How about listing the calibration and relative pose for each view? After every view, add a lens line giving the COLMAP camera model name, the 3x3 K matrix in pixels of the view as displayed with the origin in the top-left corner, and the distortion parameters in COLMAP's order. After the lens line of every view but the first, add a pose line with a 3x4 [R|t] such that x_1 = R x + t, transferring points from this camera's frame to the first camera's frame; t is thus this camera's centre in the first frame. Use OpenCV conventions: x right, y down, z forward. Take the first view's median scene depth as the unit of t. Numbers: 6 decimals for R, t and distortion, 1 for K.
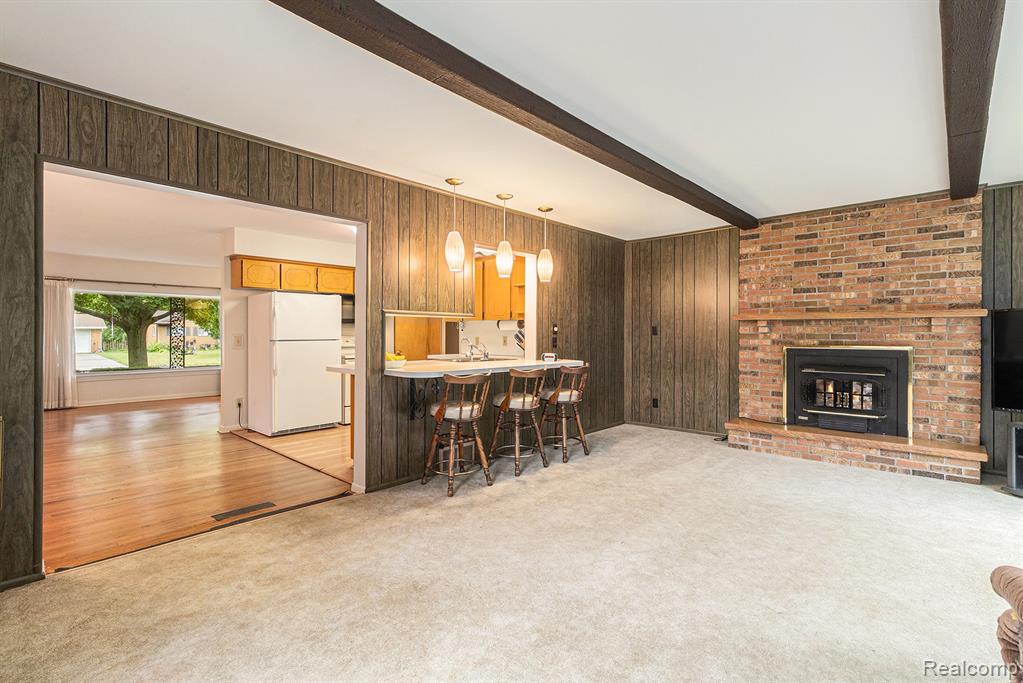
lens RADIAL K [[475.4, 0, 510.0], [0, 475.4, 333.1], [0, 0, 1]] dist [0.002900, 0.000110]
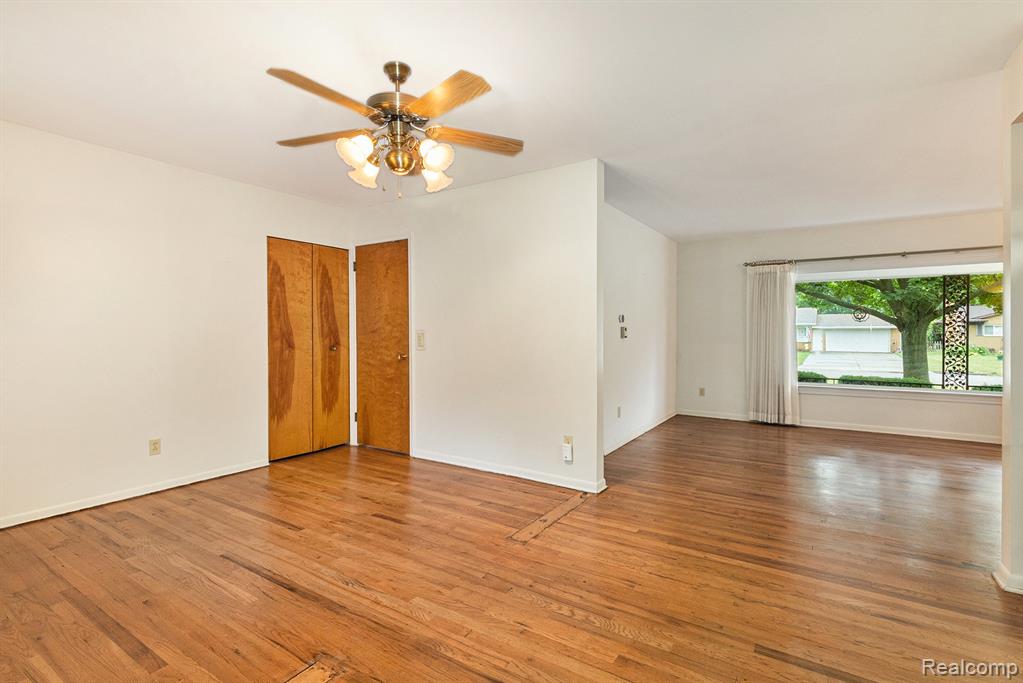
lens RADIAL K [[481.3, 0, 507.9], [0, 481.3, 327.9], [0, 0, 1]] dist [0.001480, -0.000038]
pose [[0.166261, -0.010779, -0.986023, -0.380930], [-0.000114, 0.999940, -0.010950, 0.009323], [0.986082, 0.001933, 0.166249, 0.708503]]
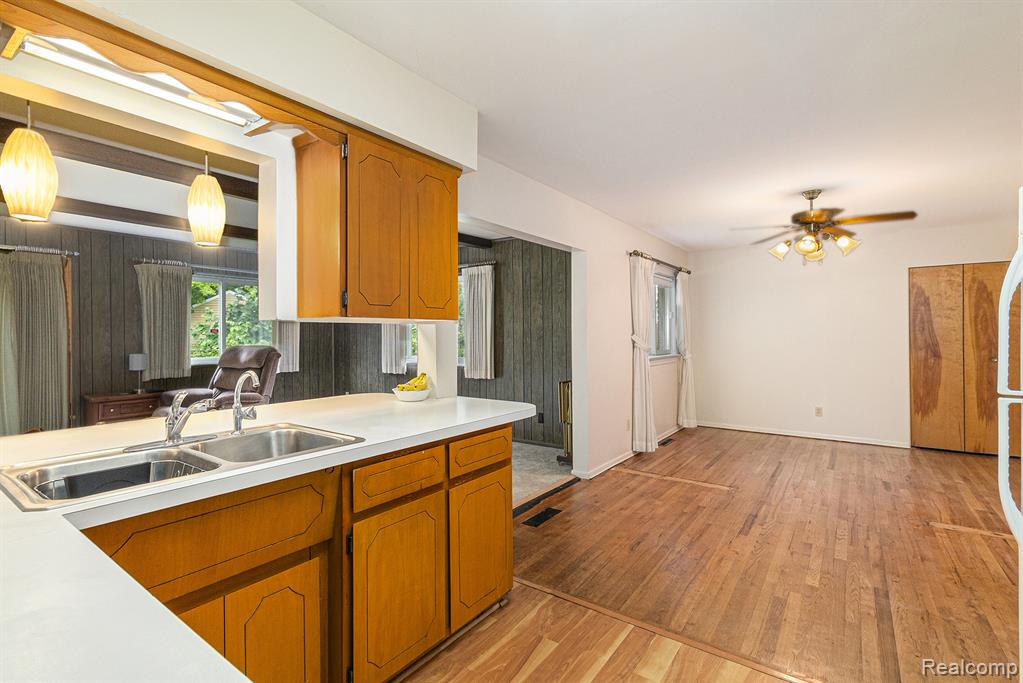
lens RADIAL K [[475.4, 0, 510.0], [0, 475.4, 333.1], [0, 0, 1]] dist [0.002900, 0.000110]
pose [[-0.992301, 0.001170, -0.123845, -0.257353], [0.001421, 0.999997, -0.001944, -0.018093], [0.123843, -0.002105, -0.992300, 1.461215]]
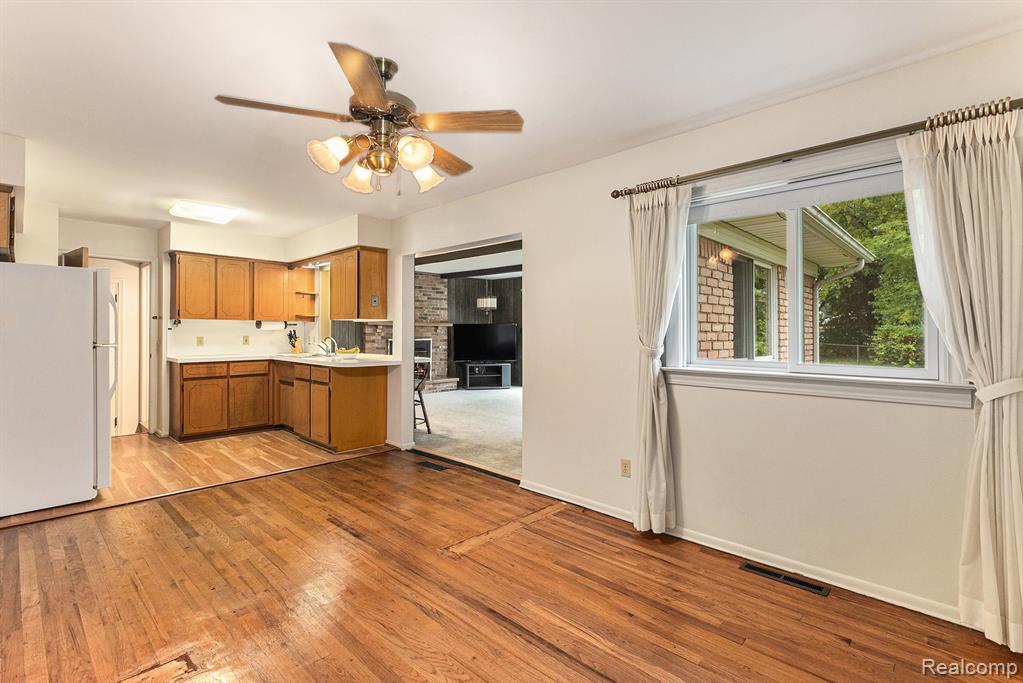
lens RADIAL K [[475.4, 0, 510.0], [0, 475.4, 333.1], [0, 0, 1]] dist [0.002900, 0.000110]
pose [[0.016729, -0.002213, 0.999858, -1.369566], [-0.005033, 0.999985, 0.002297, -0.004792], [-0.999847, -0.005071, 0.016718, 0.550127]]
